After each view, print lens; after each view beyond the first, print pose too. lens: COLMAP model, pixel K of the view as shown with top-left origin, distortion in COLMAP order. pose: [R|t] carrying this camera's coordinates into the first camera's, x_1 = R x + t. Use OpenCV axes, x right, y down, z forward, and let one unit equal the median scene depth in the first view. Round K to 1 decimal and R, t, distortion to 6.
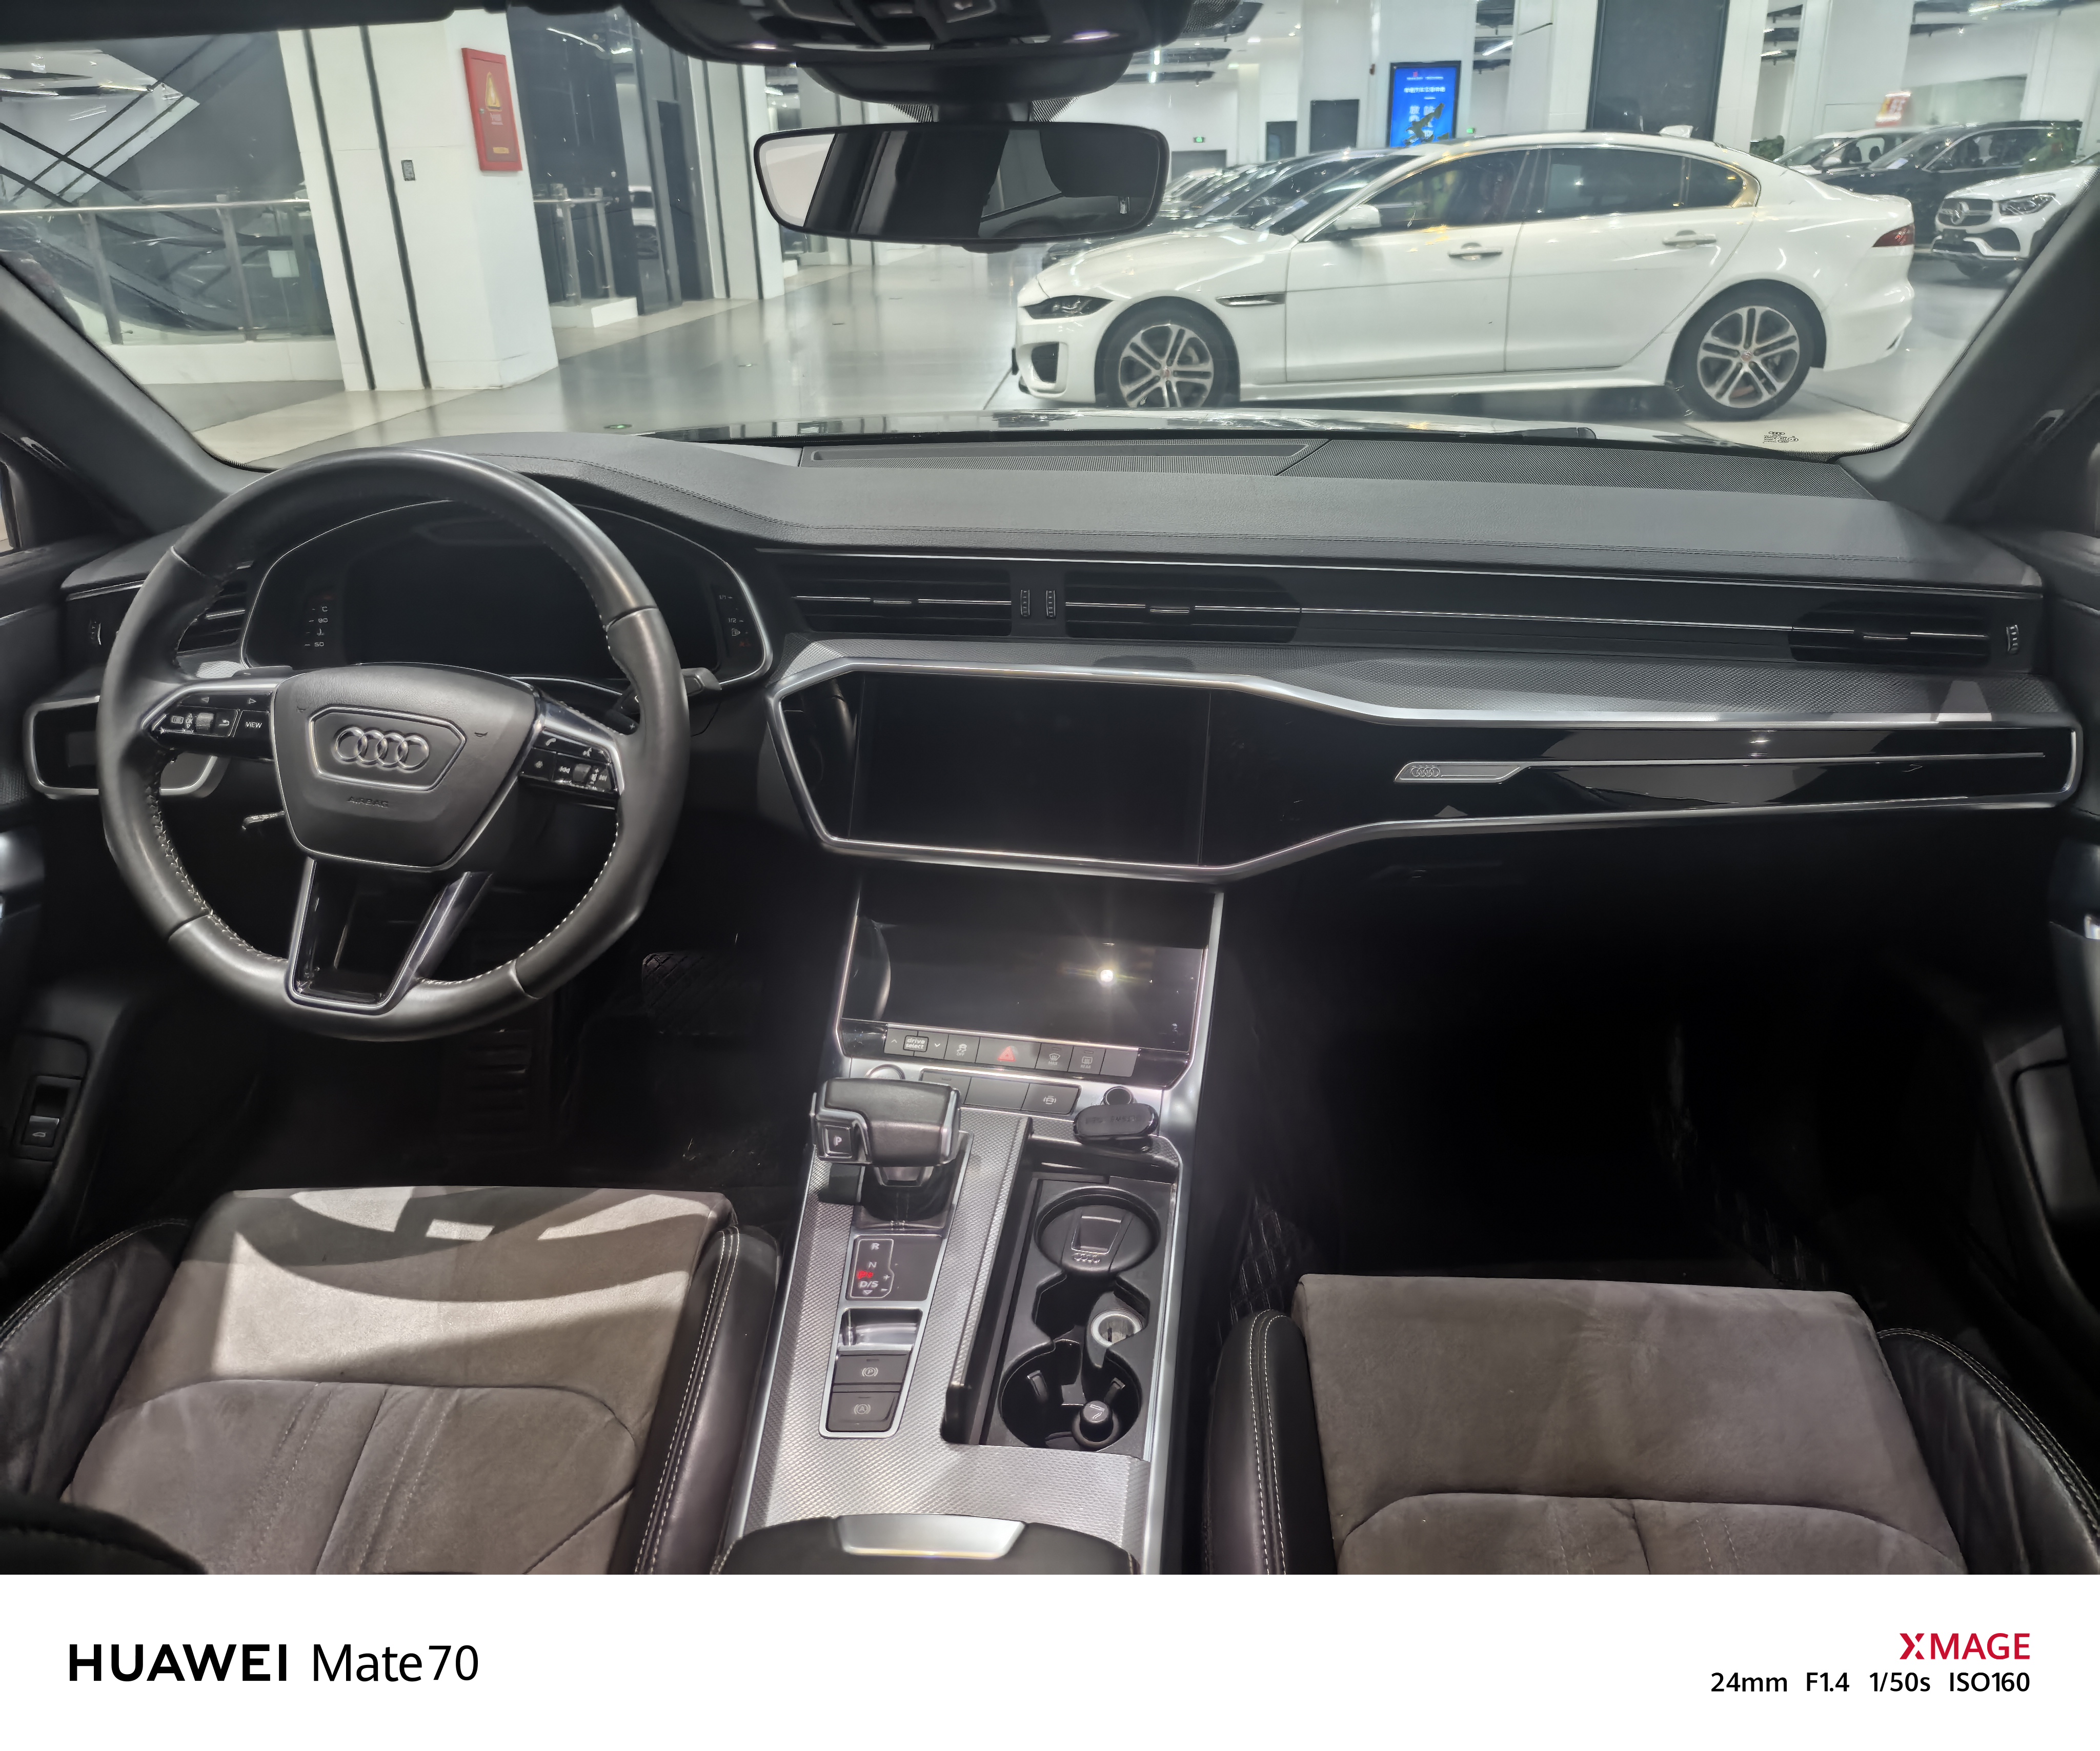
lens RADIAL K [[1543.0, 0, 1080.2], [0, 1543.0, 772.6], [0, 0, 1]] dist [0.048954, -0.062965]
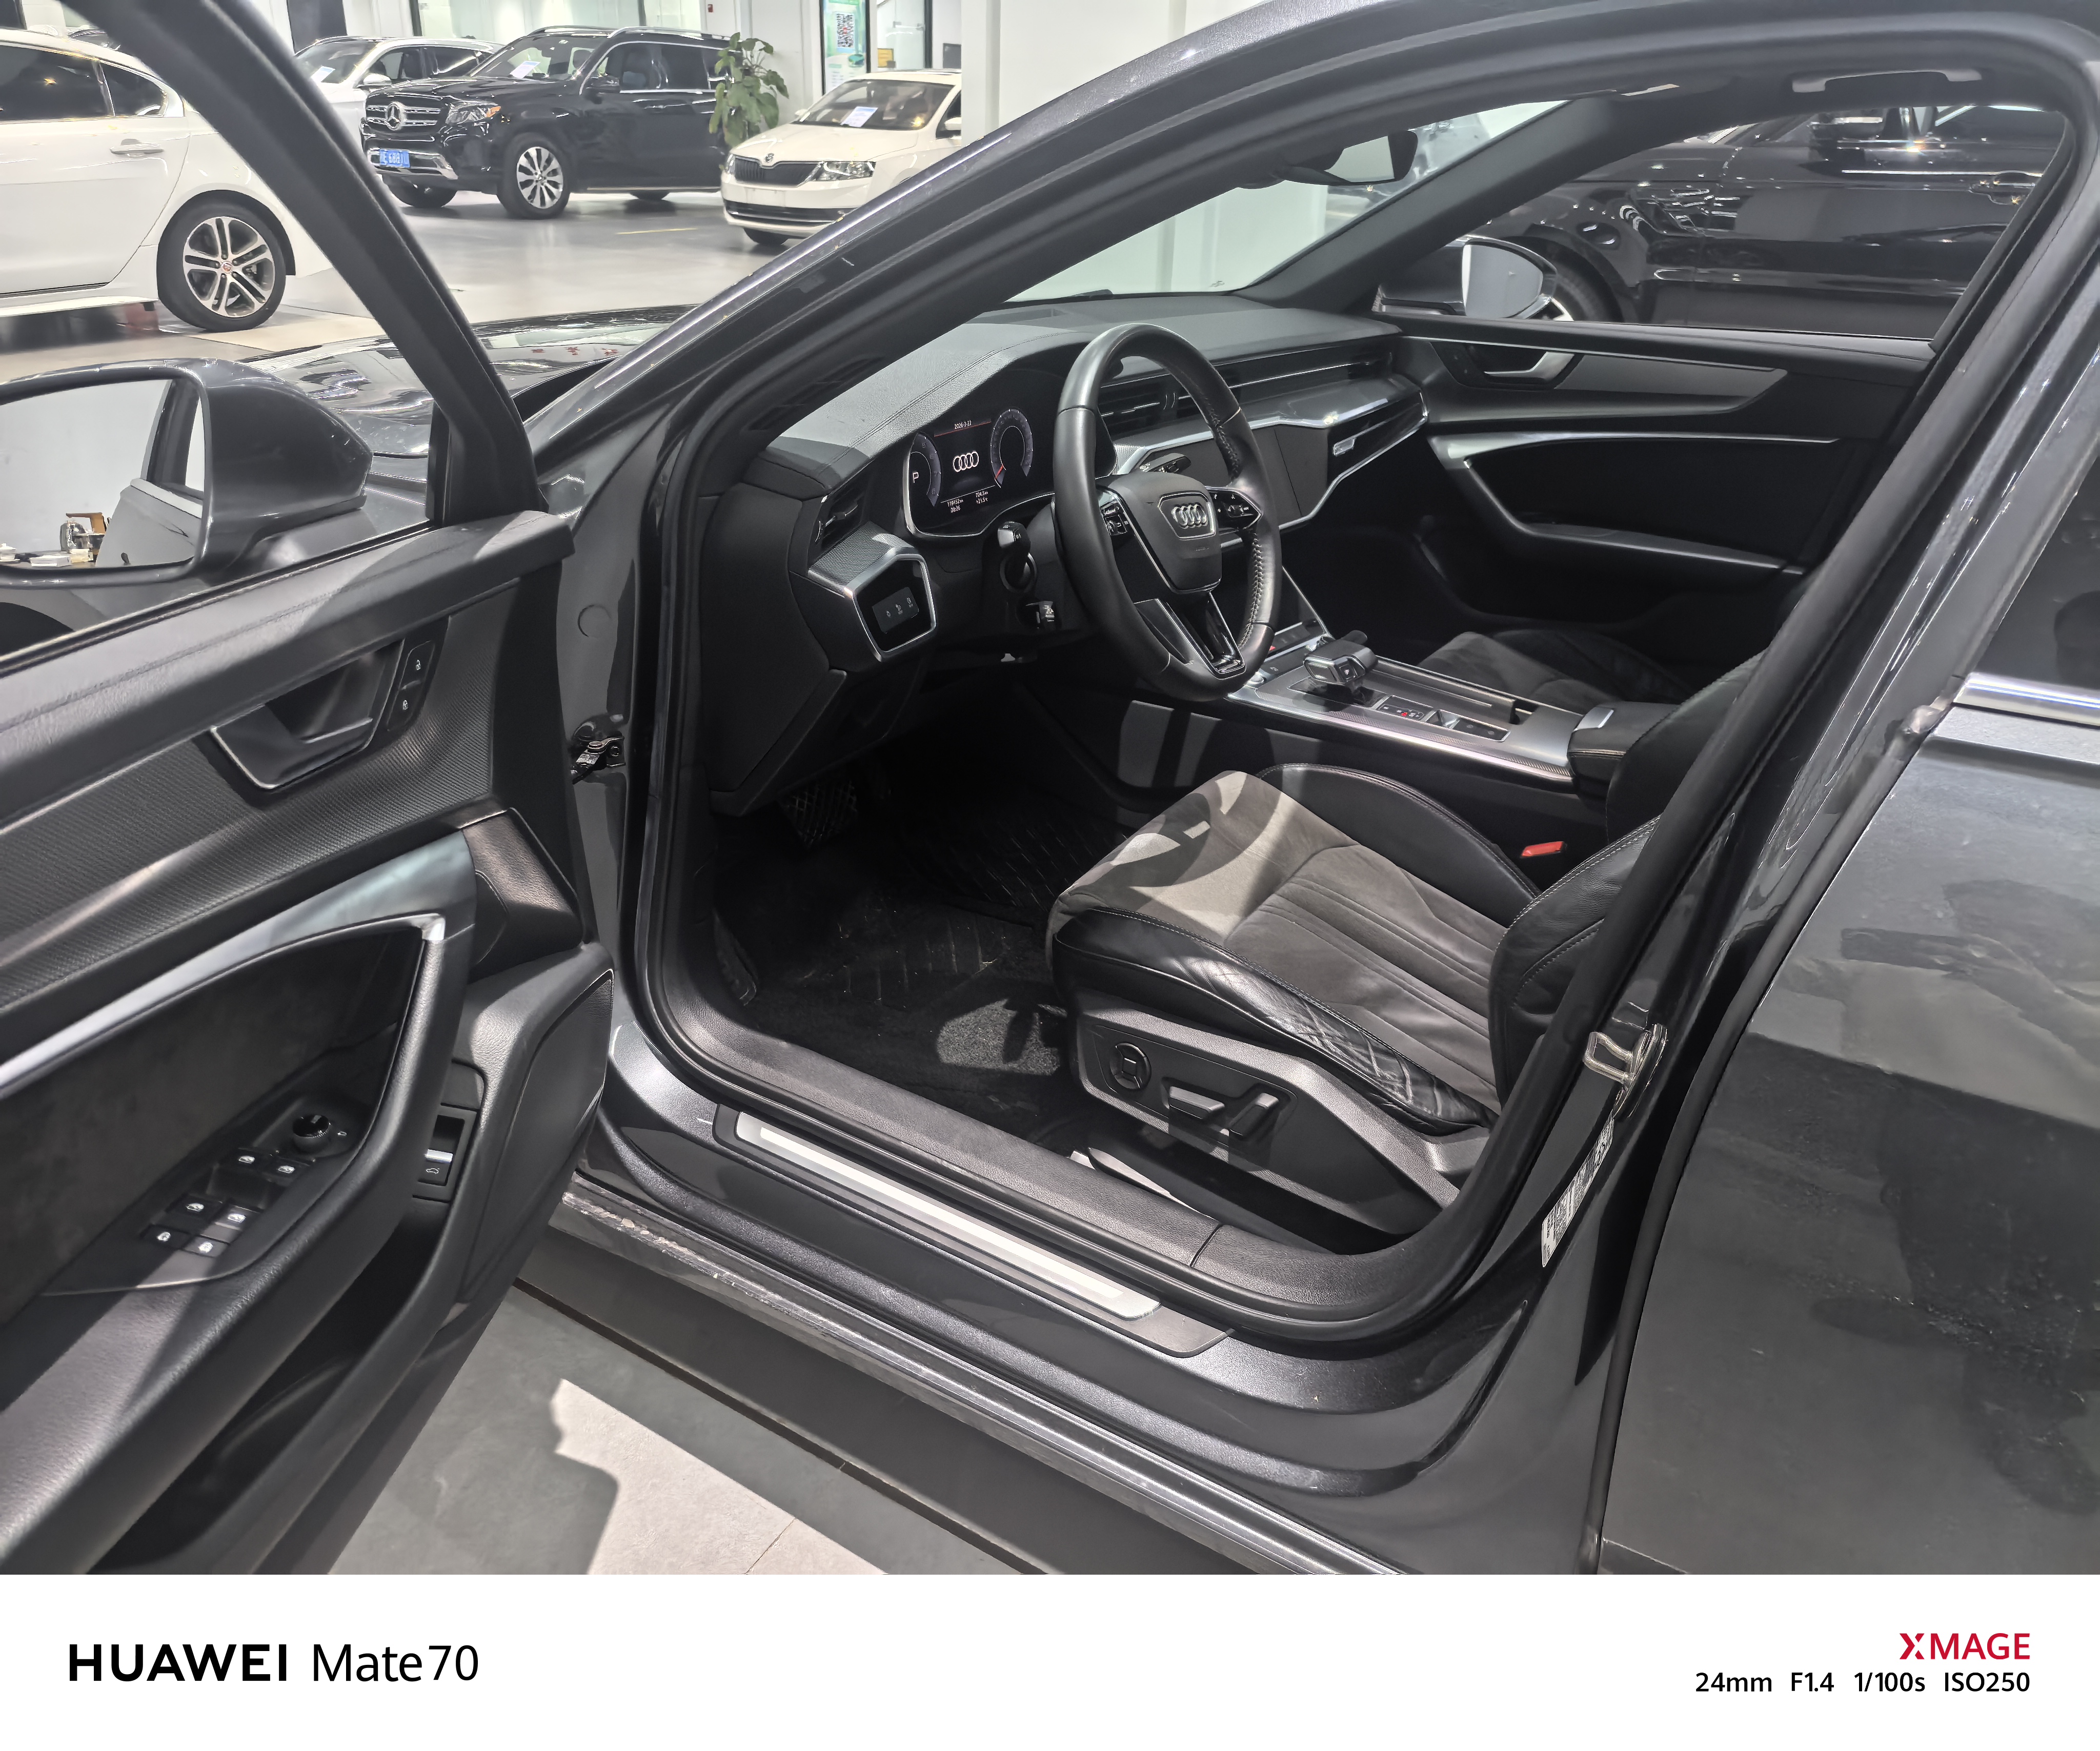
lens RADIAL K [[1563.1, 0, 1050.2], [0, 1563.1, 788.8], [0, 0, 1]] dist [0.003453, 0.002458]
pose [[0.457878, -0.323557, 0.828045, -0.281877], [0.271624, 0.937795, 0.216243, -0.020092], [-0.846504, 0.125904, 0.517281, 0.048641]]
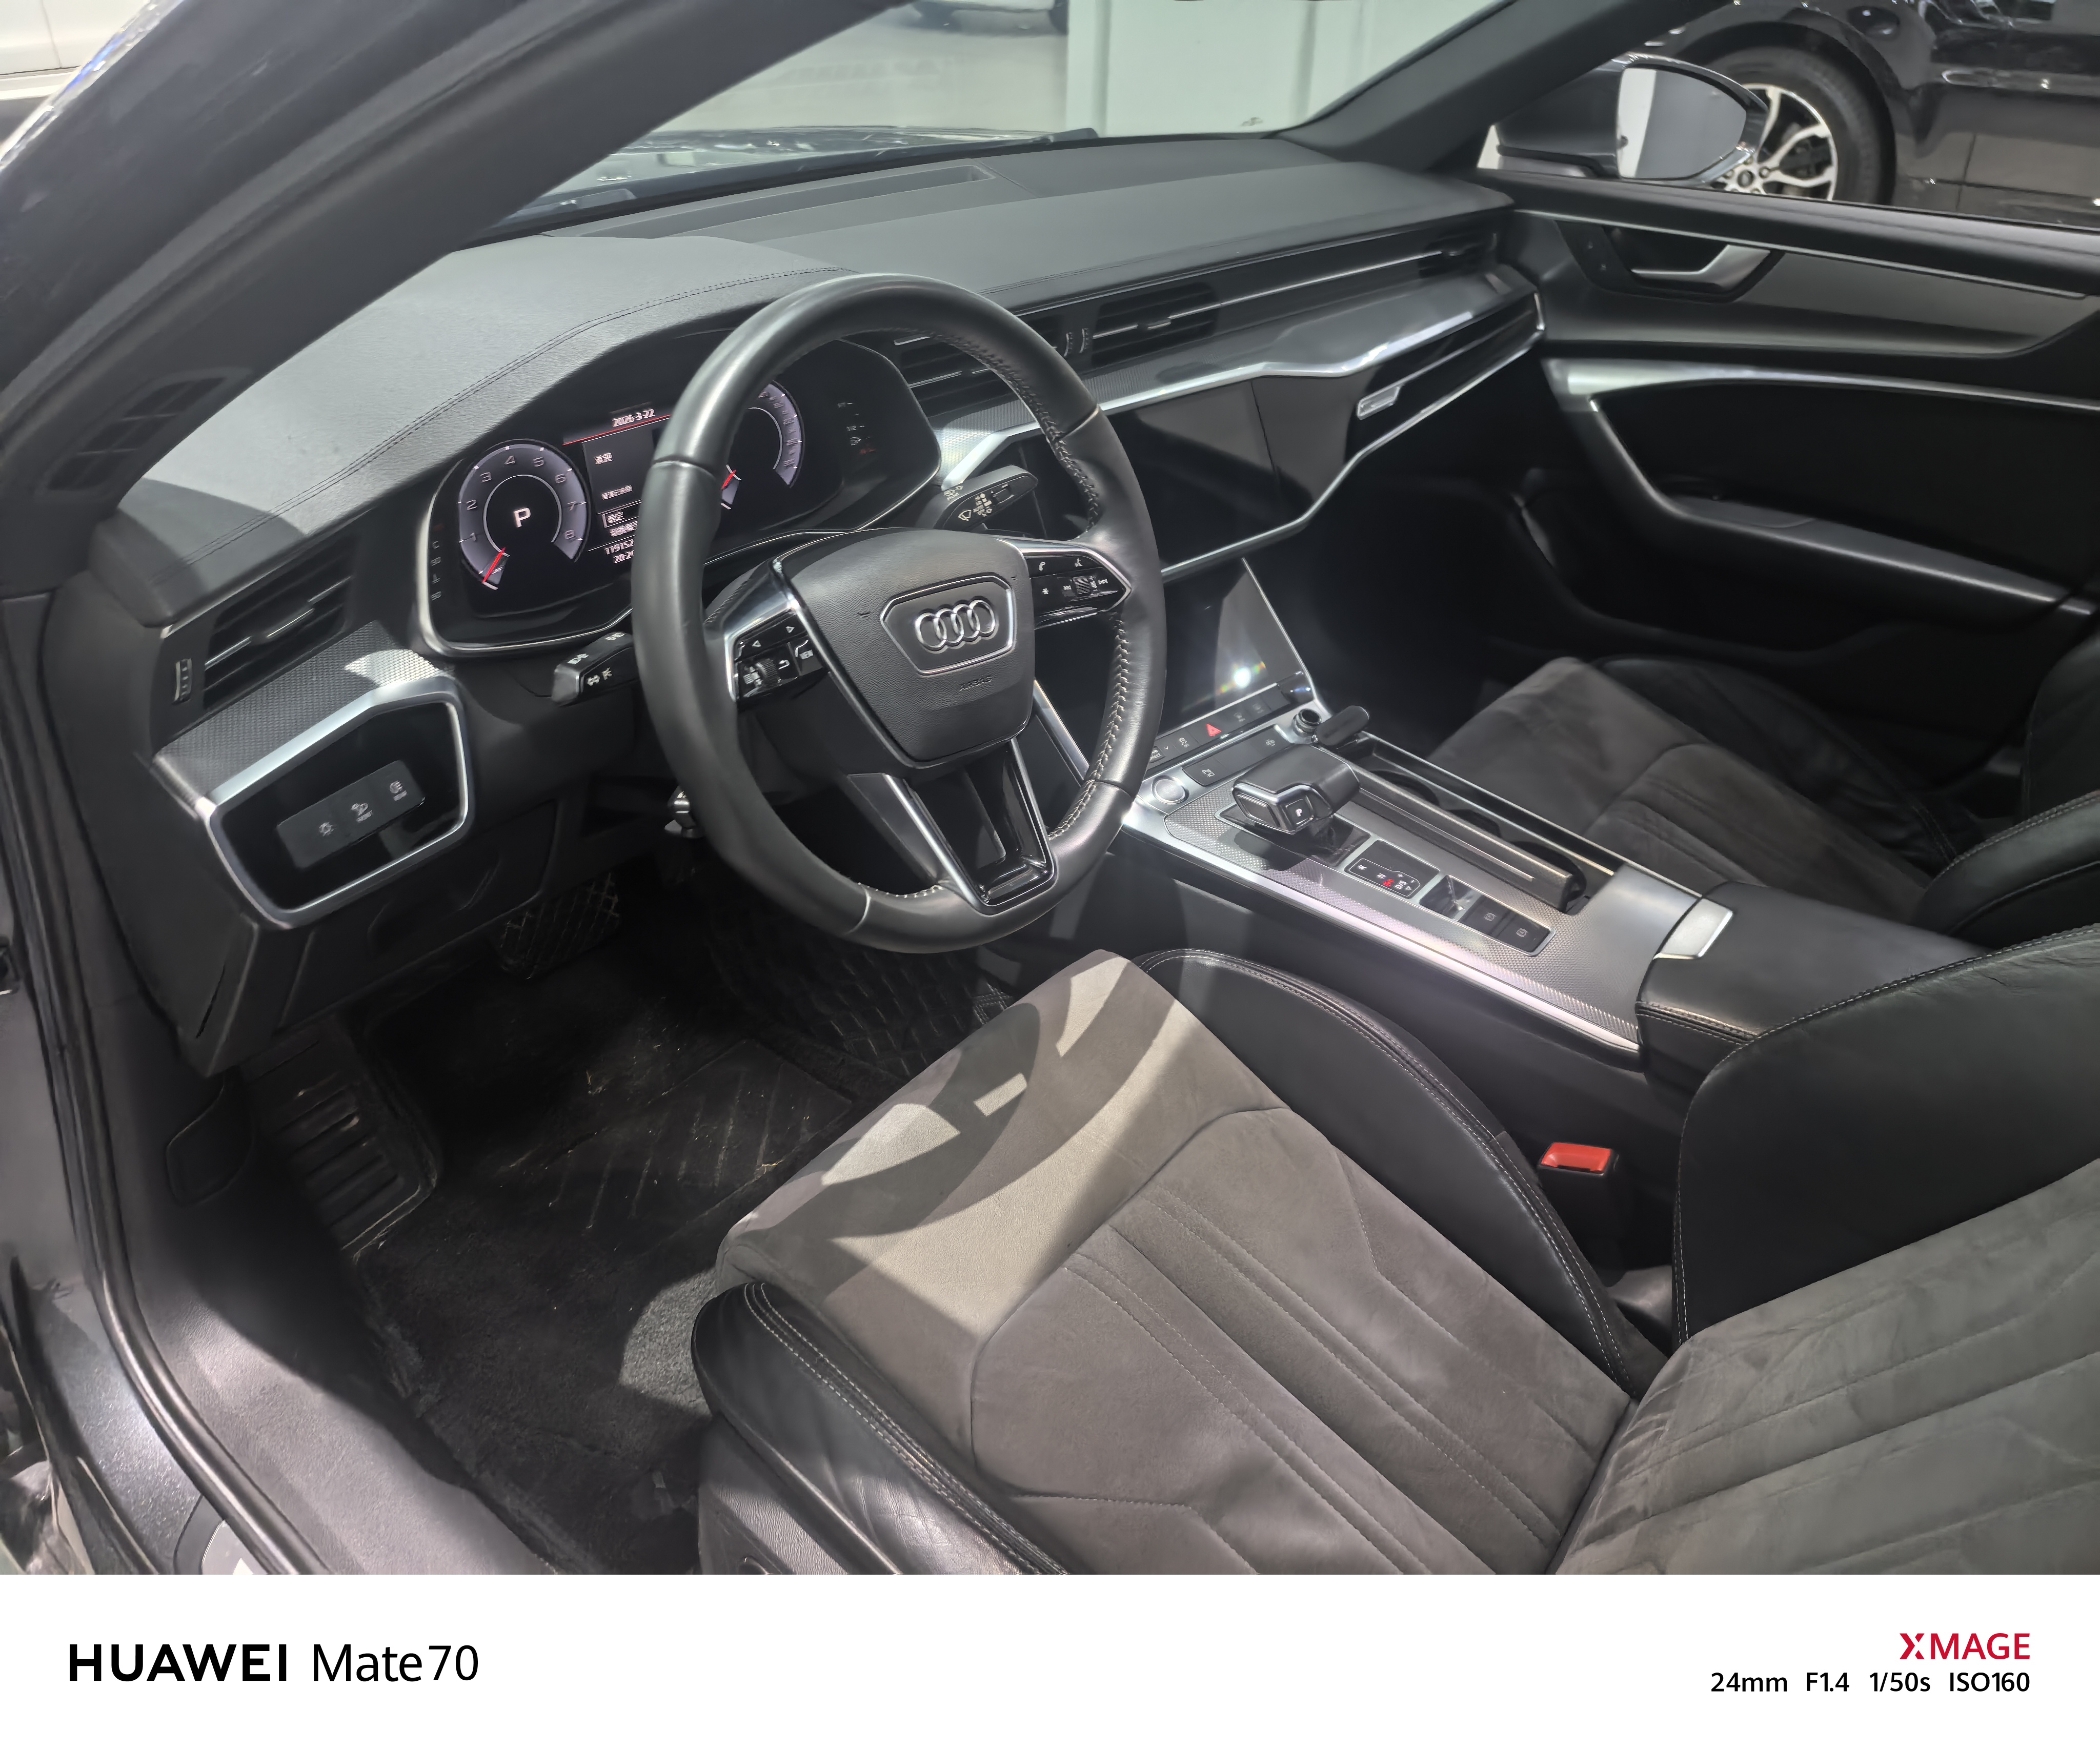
lens RADIAL K [[1543.0, 0, 1080.2], [0, 1543.0, 772.6], [0, 0, 1]] dist [0.048954, -0.062965]
pose [[0.561454, -0.390565, 0.729540, -0.159802], [0.243403, 0.920556, 0.305503, -0.027998], [-0.790901, 0.006047, 0.611914, 0.058679]]
